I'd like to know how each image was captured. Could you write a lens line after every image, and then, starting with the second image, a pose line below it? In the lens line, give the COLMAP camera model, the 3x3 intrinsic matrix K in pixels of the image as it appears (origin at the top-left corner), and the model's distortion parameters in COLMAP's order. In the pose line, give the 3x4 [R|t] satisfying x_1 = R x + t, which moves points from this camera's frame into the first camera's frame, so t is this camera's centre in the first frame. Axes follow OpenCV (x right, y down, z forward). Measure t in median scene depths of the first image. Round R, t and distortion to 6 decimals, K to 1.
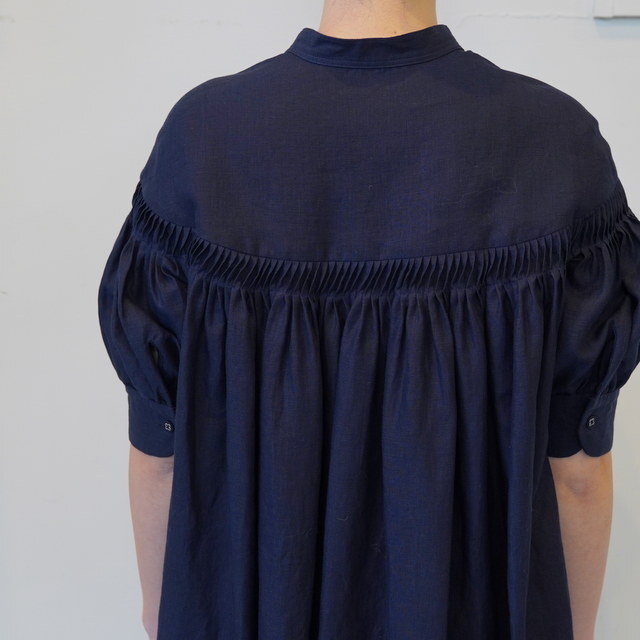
lens RADIAL K [[1418.8, 0, 320.0], [0, 1418.8, 320.0], [0, 0, 1]] dist [-0.159831, 0.333983]
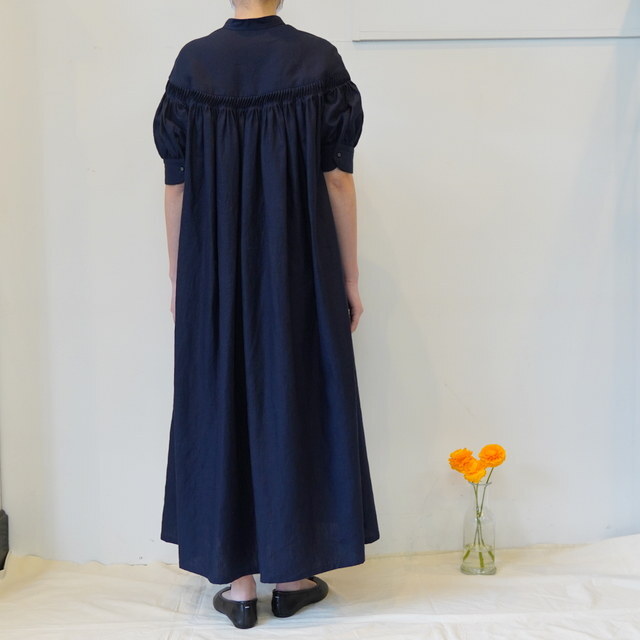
lens RADIAL K [[1418.8, 0, 320.0], [0, 1418.8, 320.0], [0, 0, 1]] dist [-0.159831, 0.333983]
pose [[0.998641, -0.035318, 0.038319, 0.042381], [0.040662, 0.987986, -0.149098, 0.816304], [-0.032593, 0.150454, 0.988080, -1.692391]]
